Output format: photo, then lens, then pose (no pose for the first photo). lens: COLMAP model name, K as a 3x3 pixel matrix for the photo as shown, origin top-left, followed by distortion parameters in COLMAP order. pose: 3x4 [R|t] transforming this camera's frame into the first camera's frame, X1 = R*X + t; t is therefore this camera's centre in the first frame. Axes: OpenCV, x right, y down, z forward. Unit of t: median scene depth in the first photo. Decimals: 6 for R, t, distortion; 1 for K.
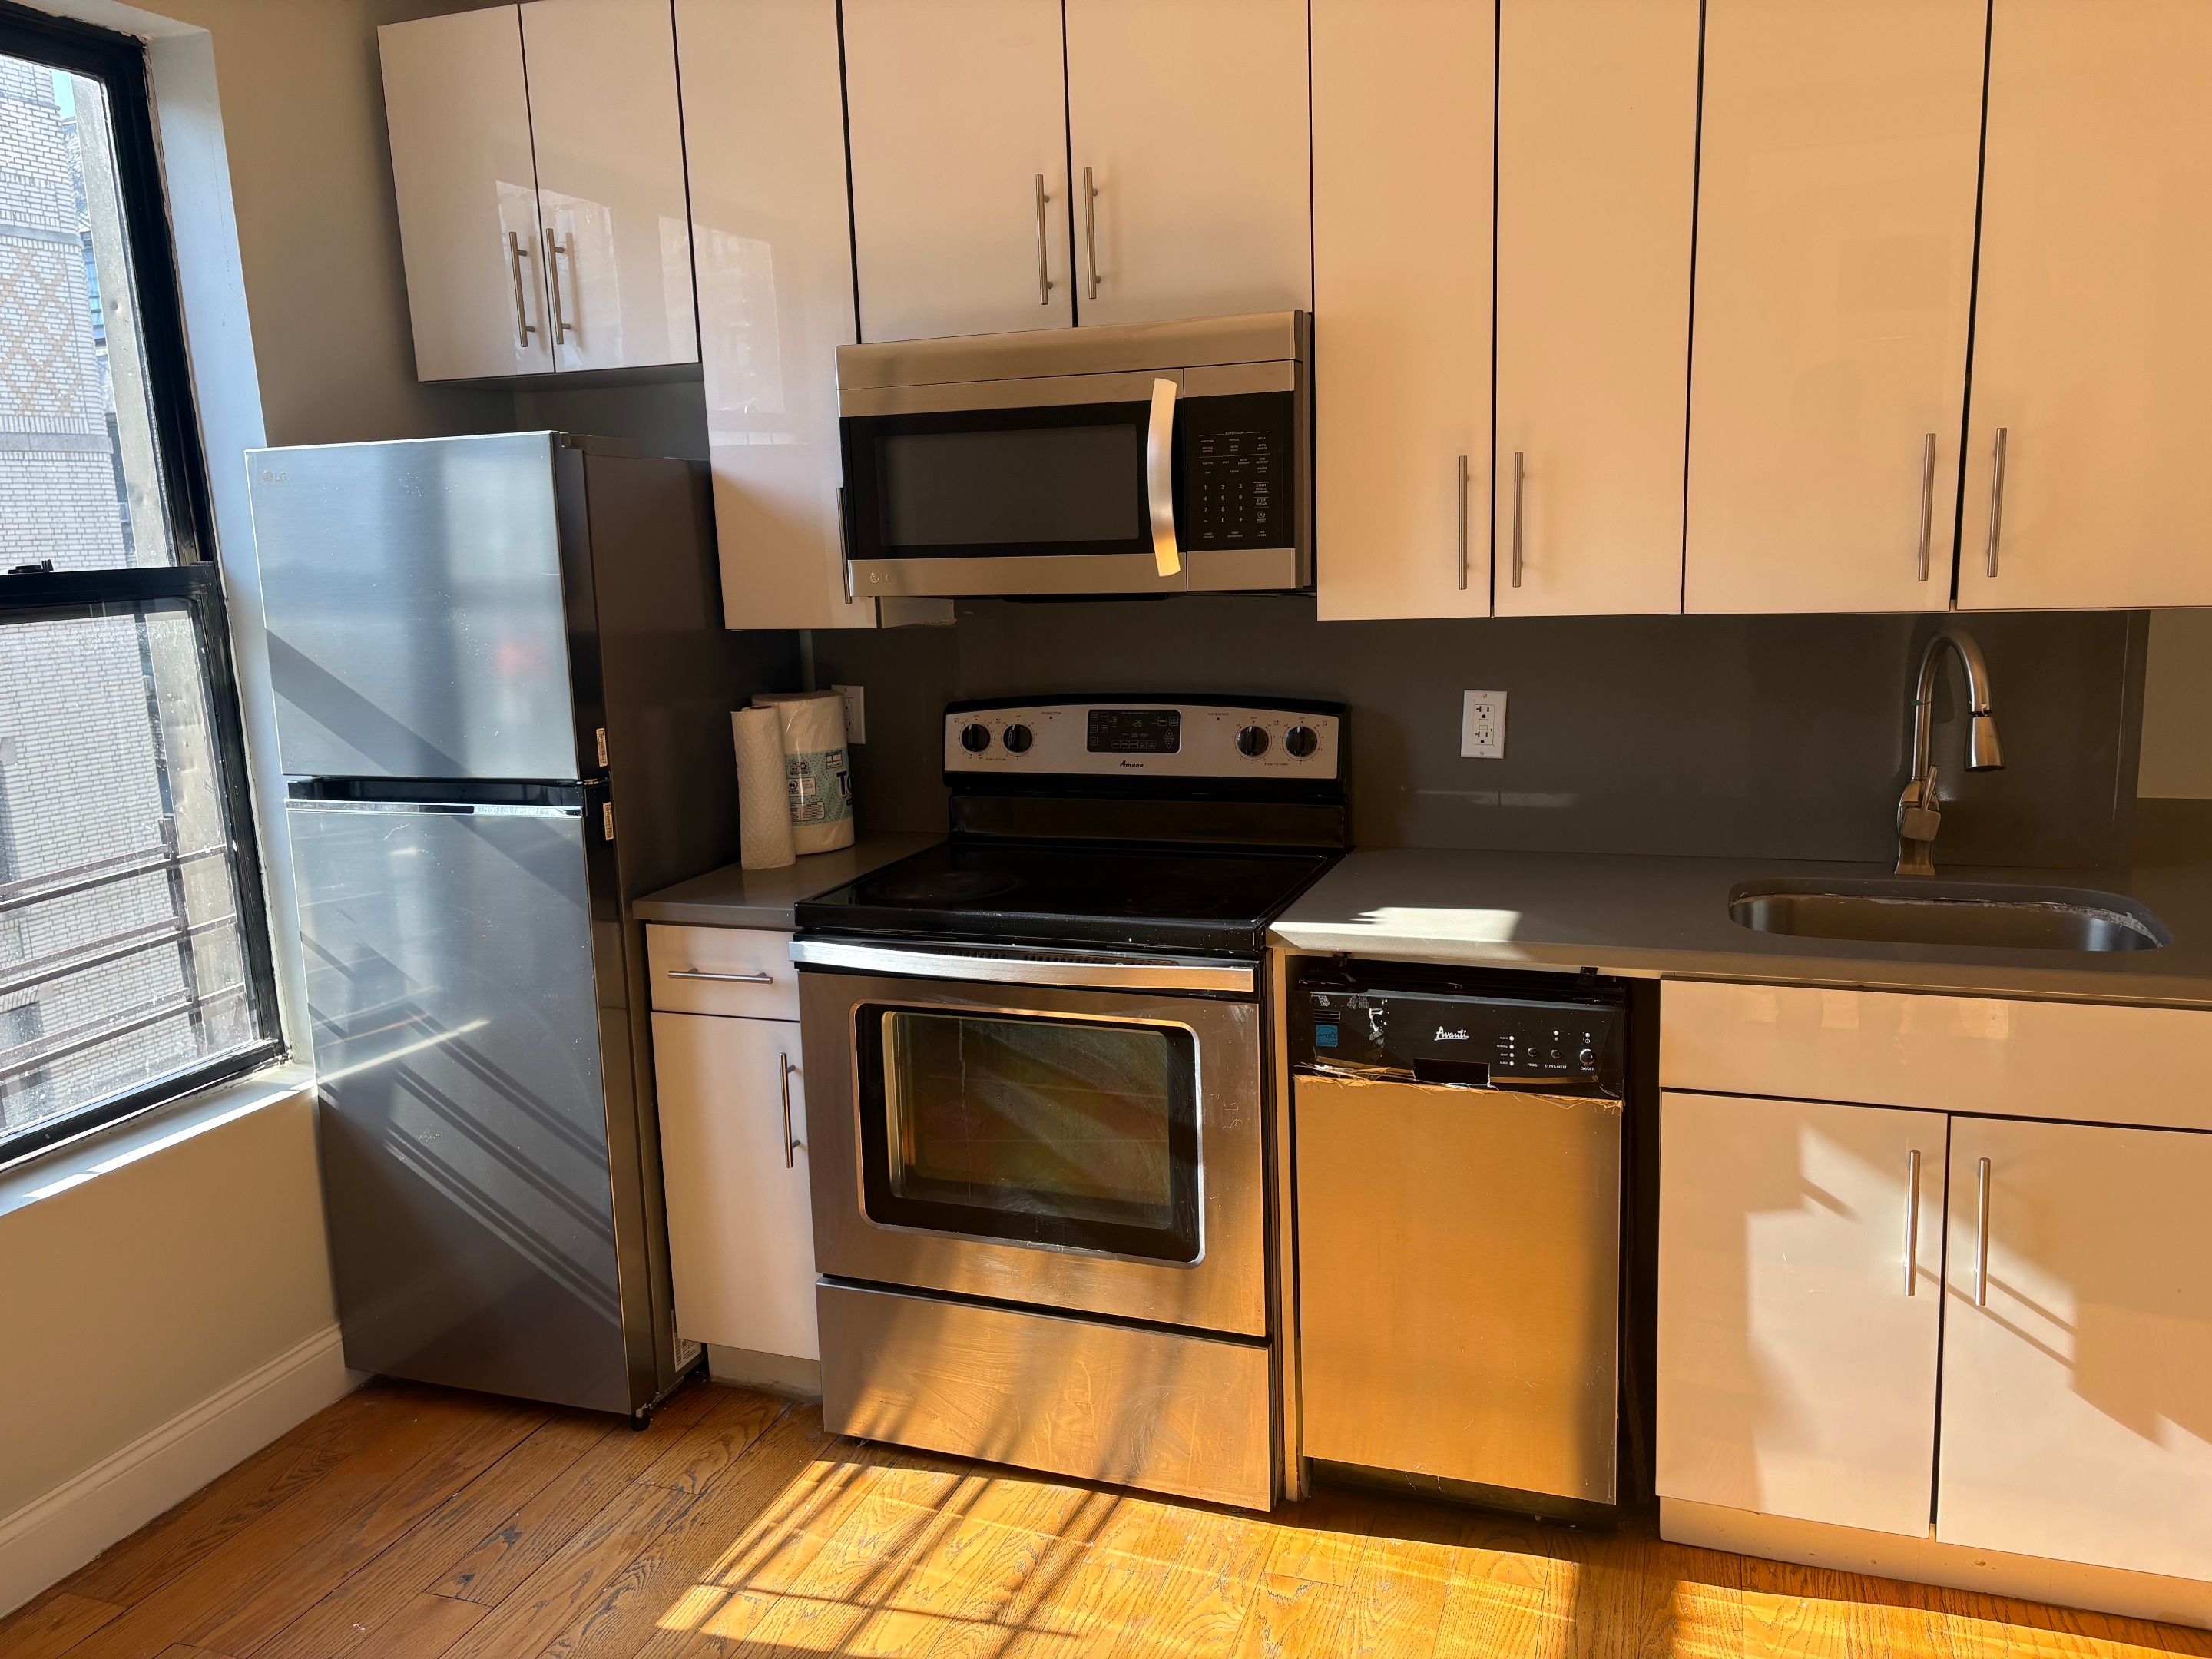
lens RADIAL K [[1658.7, 0, 1104.2], [0, 1658.7, 827.6], [0, 0, 1]] dist [0.014044, -0.007322]
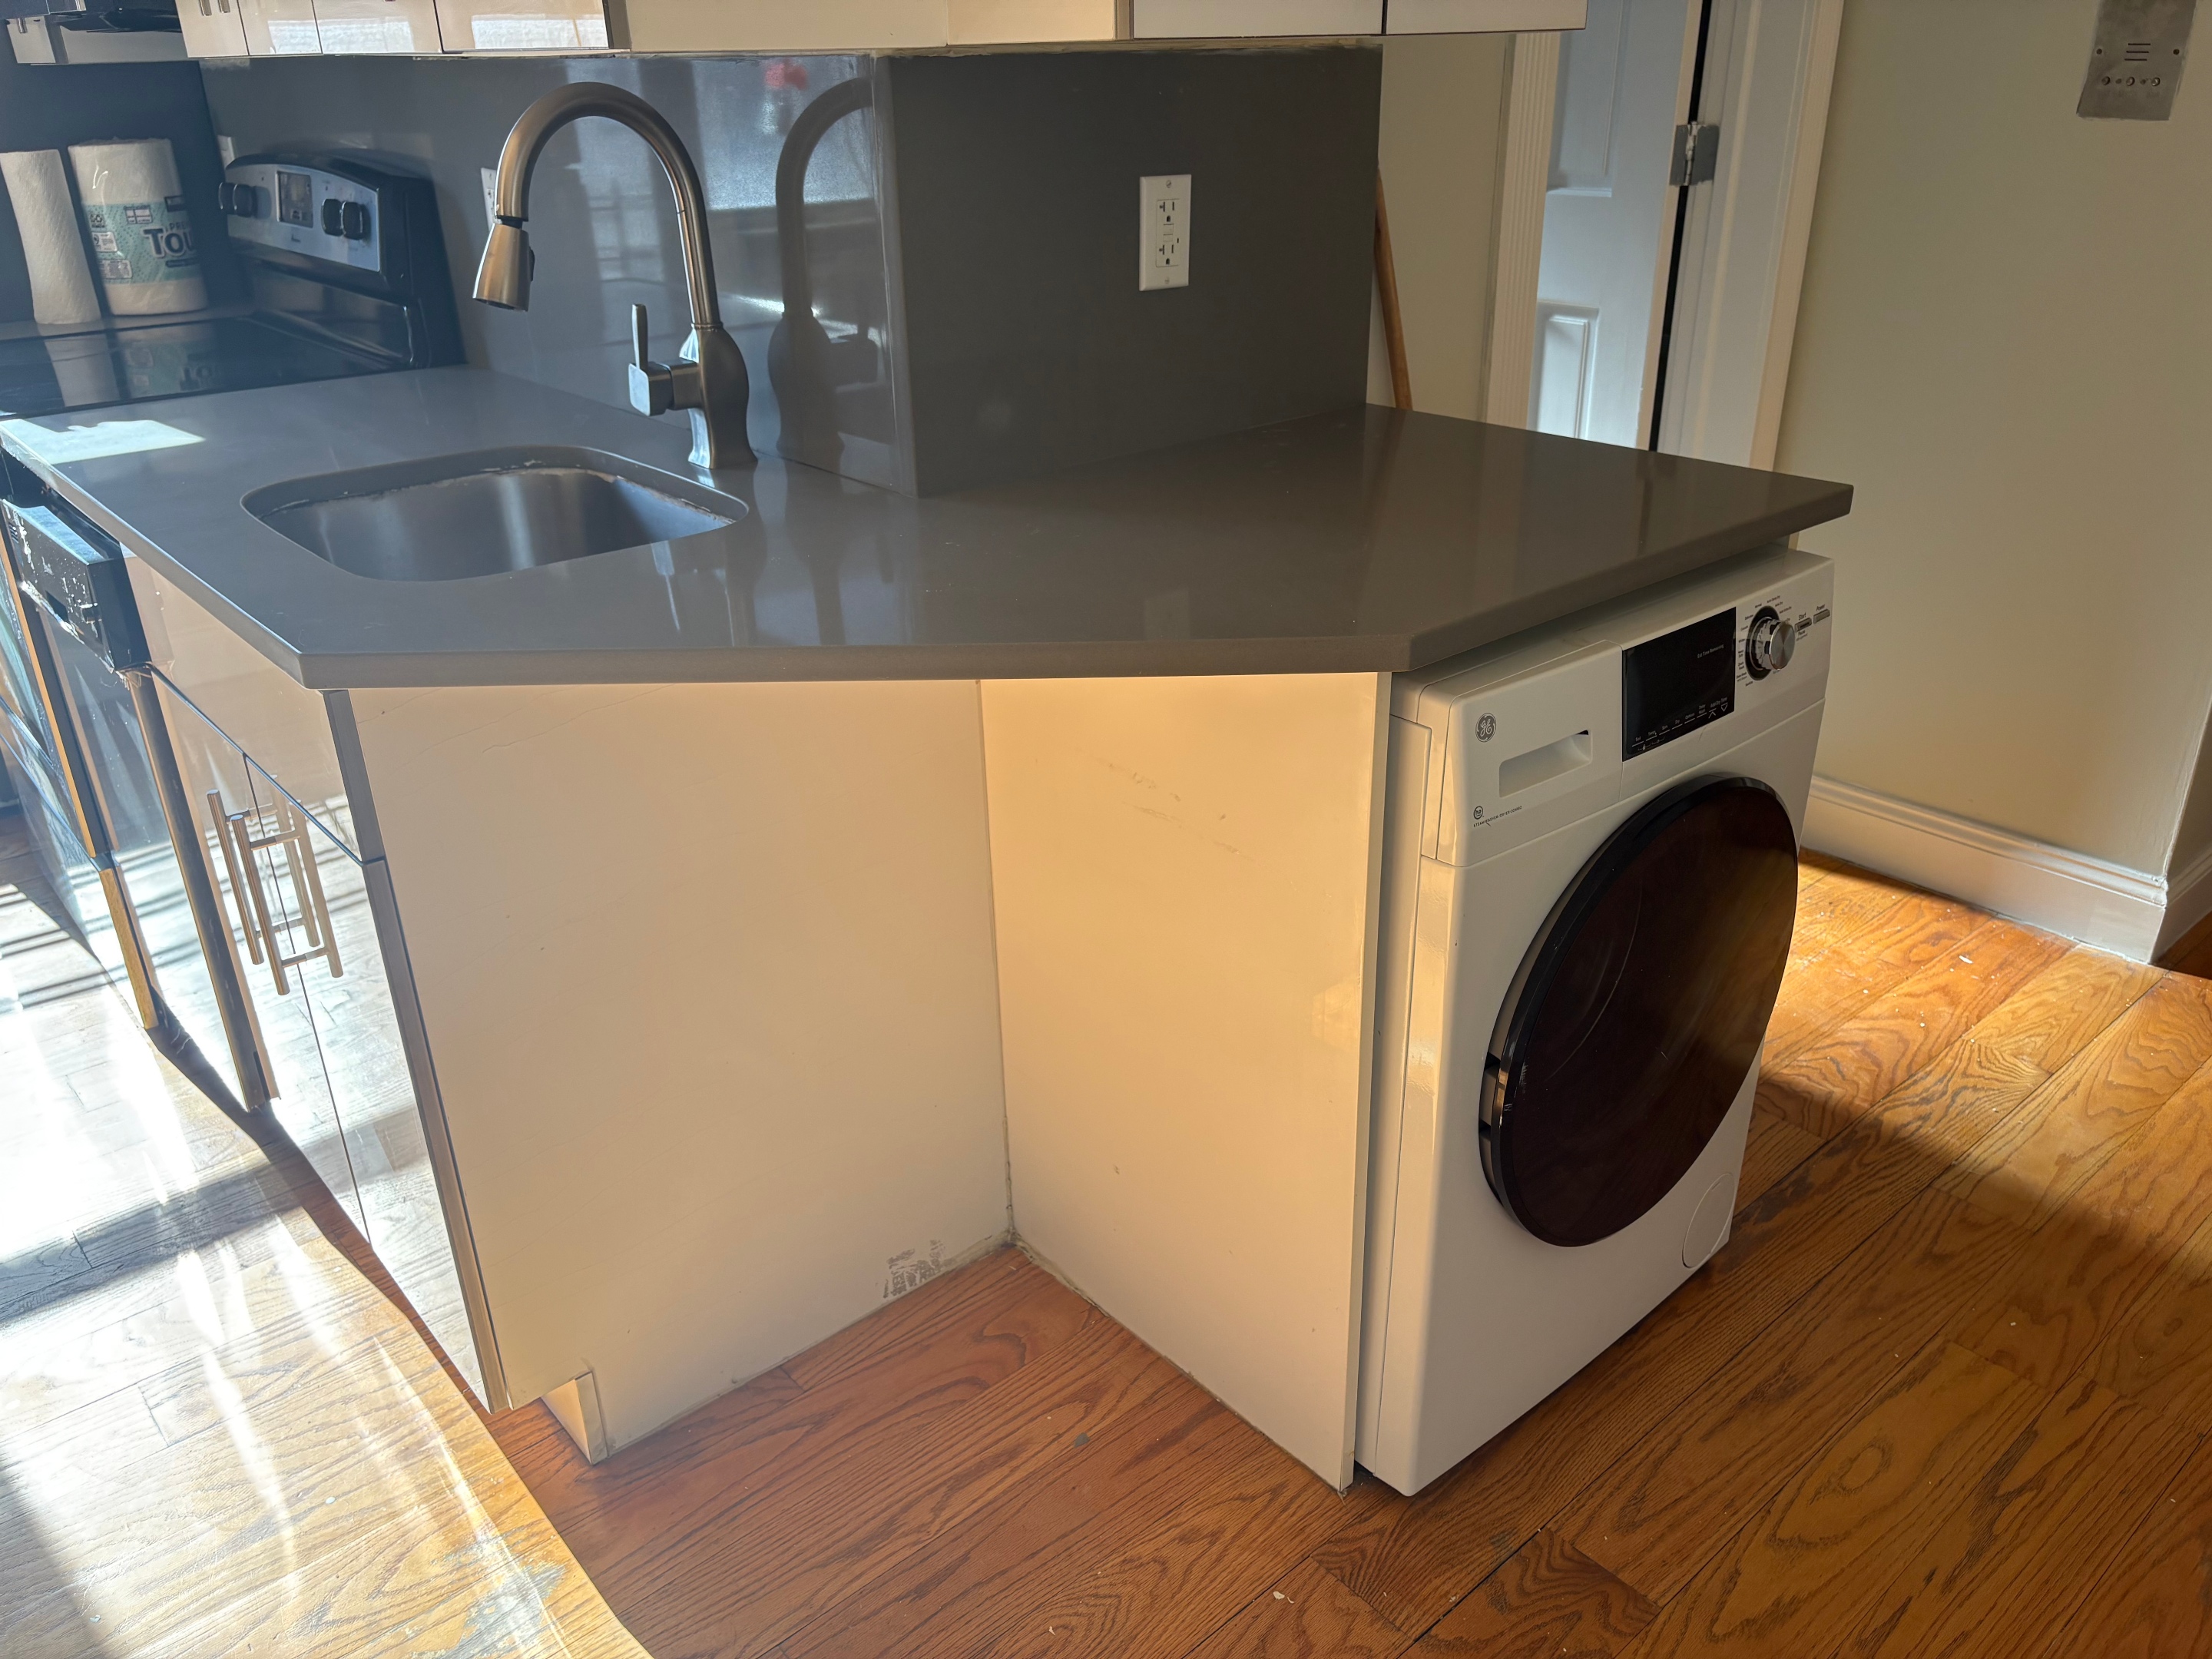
lens RADIAL K [[1693.7, 0, 1107.5], [0, 1693.7, 830.4], [0, 0, 1]] dist [0.002866, -0.002478]
pose [[0.874045, 0.223228, -0.431526, 0.967662], [-0.099381, 0.951563, 0.290951, -0.050267], [0.475572, -0.211419, 0.853893, 0.416364]]
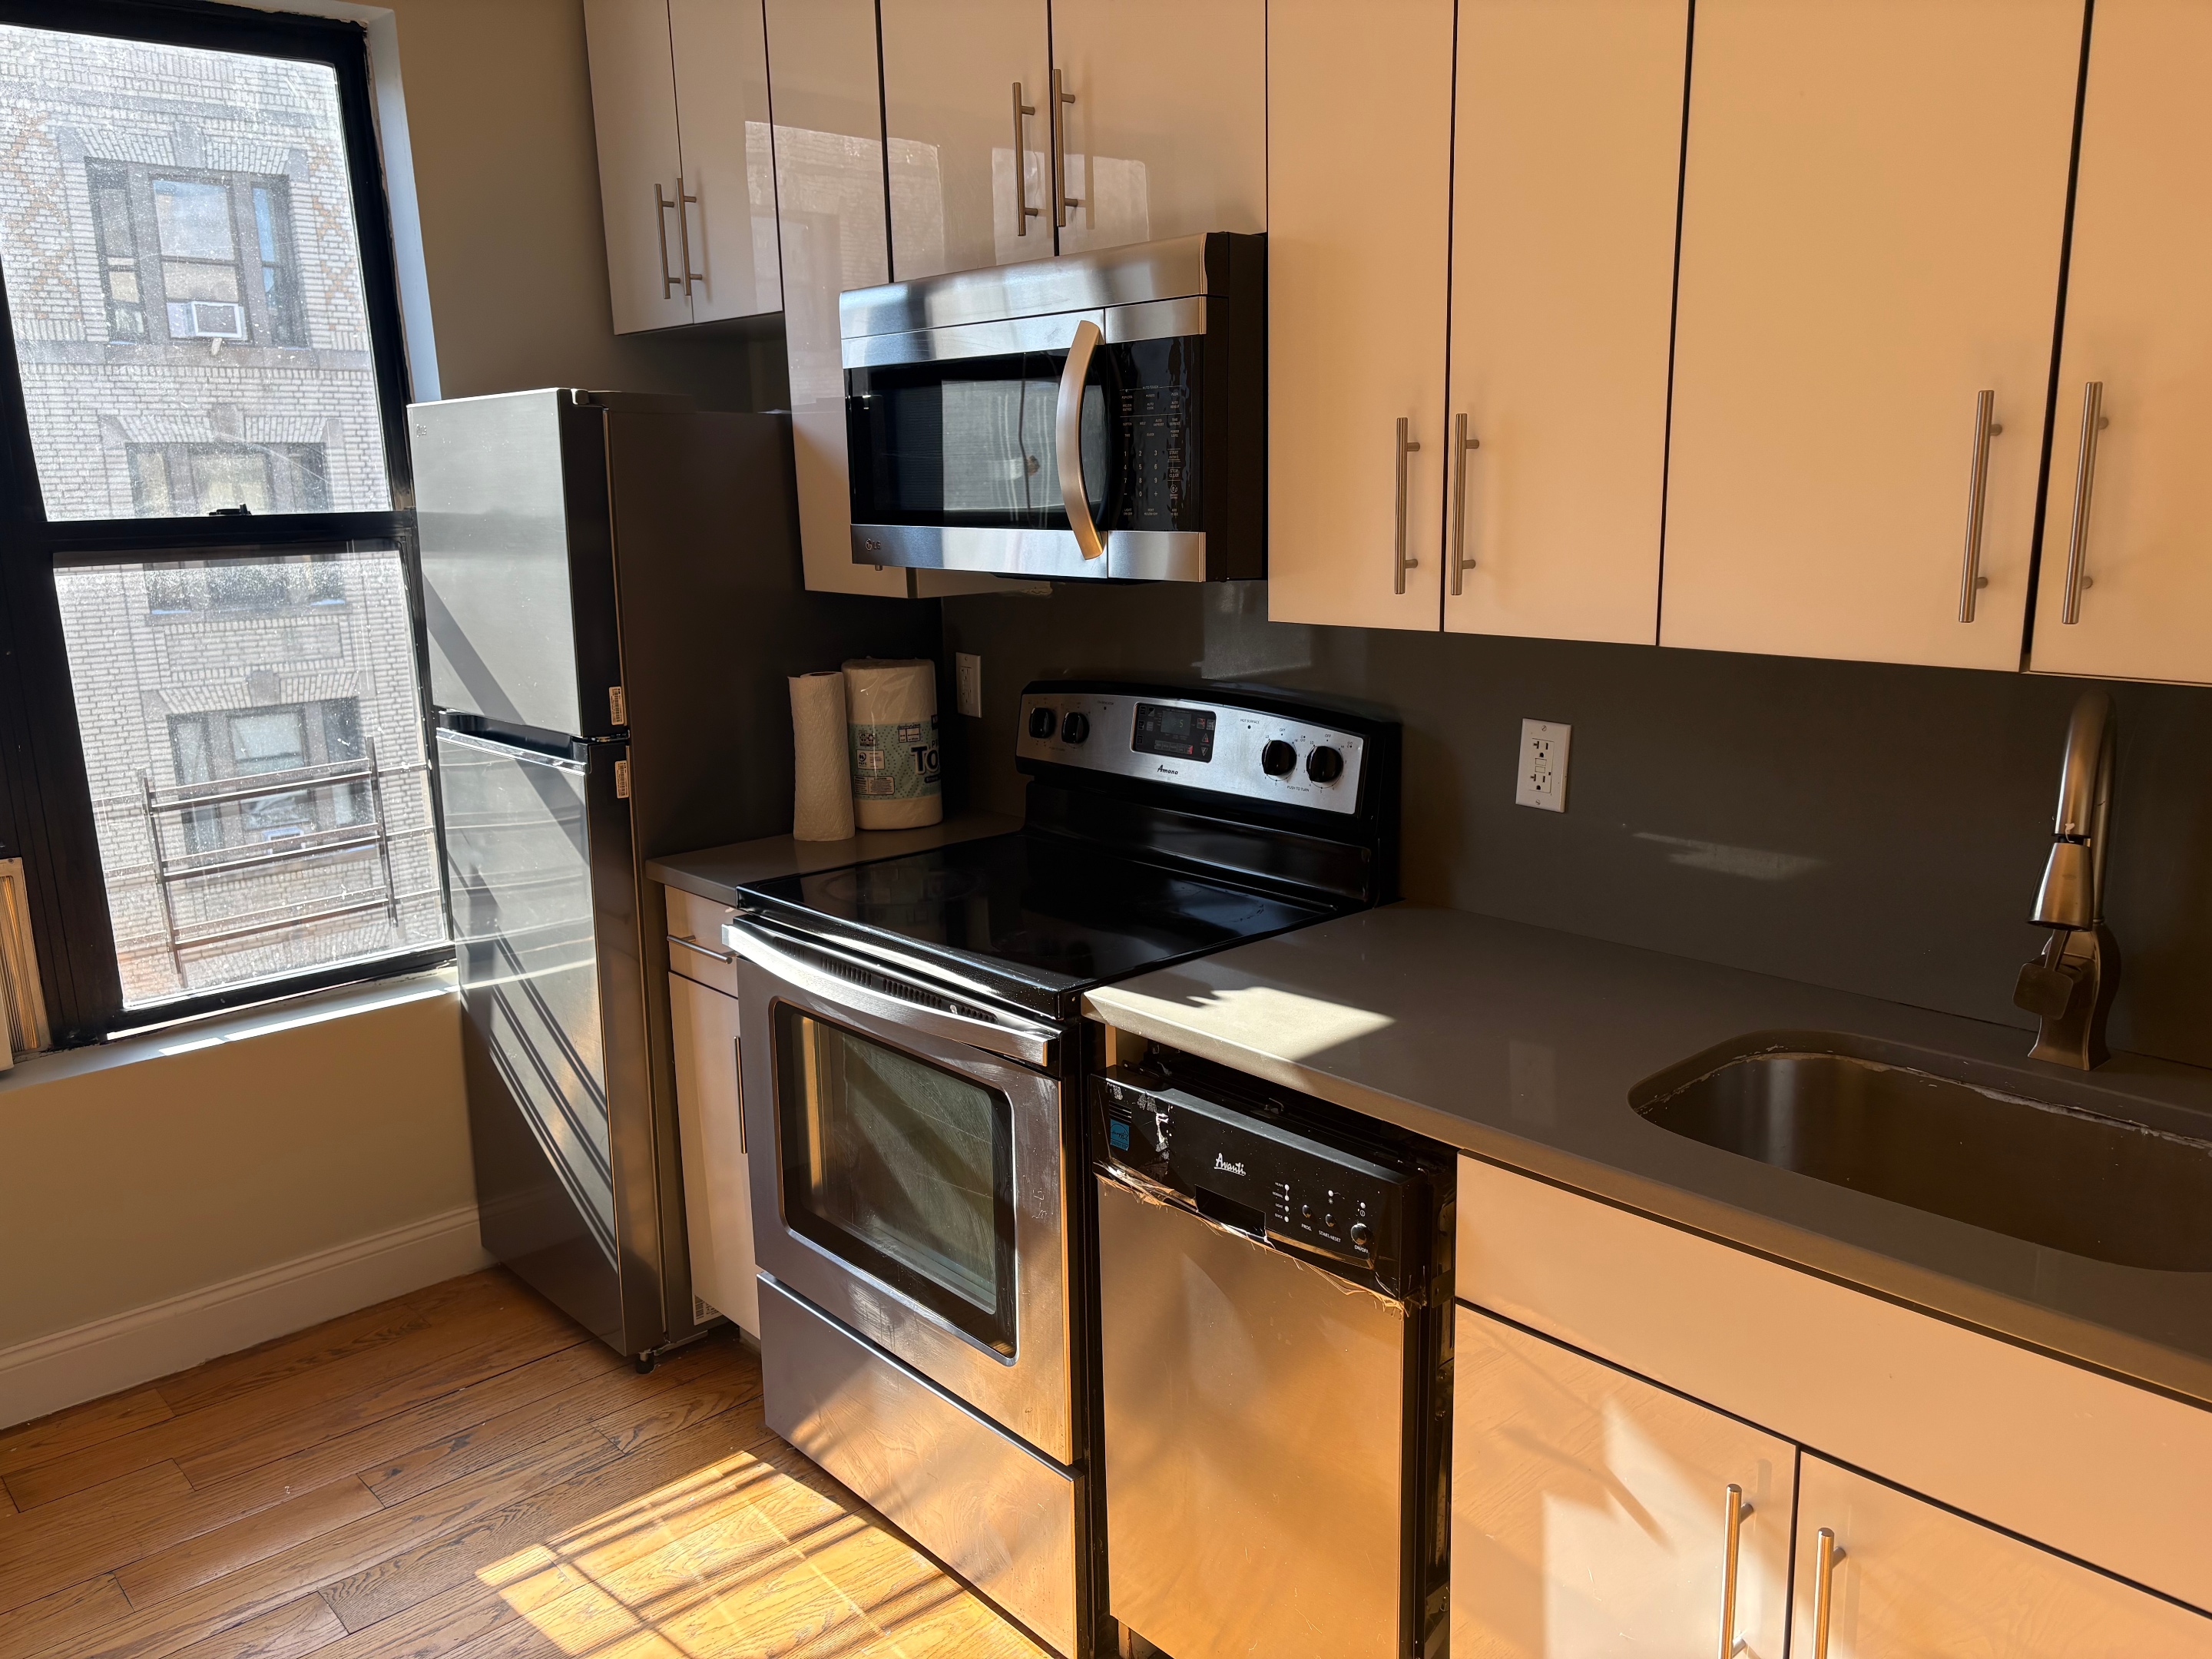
lens RADIAL K [[1666.5, 0, 1103.4], [0, 1666.5, 838.3], [0, 0, 1]] dist [0.012997, 0.005996]
pose [[0.886545, 0.115510, -0.447989, 0.429168], [-0.093205, 0.993069, 0.071608, -0.070049], [0.453156, -0.021729, 0.891167, 0.238314]]
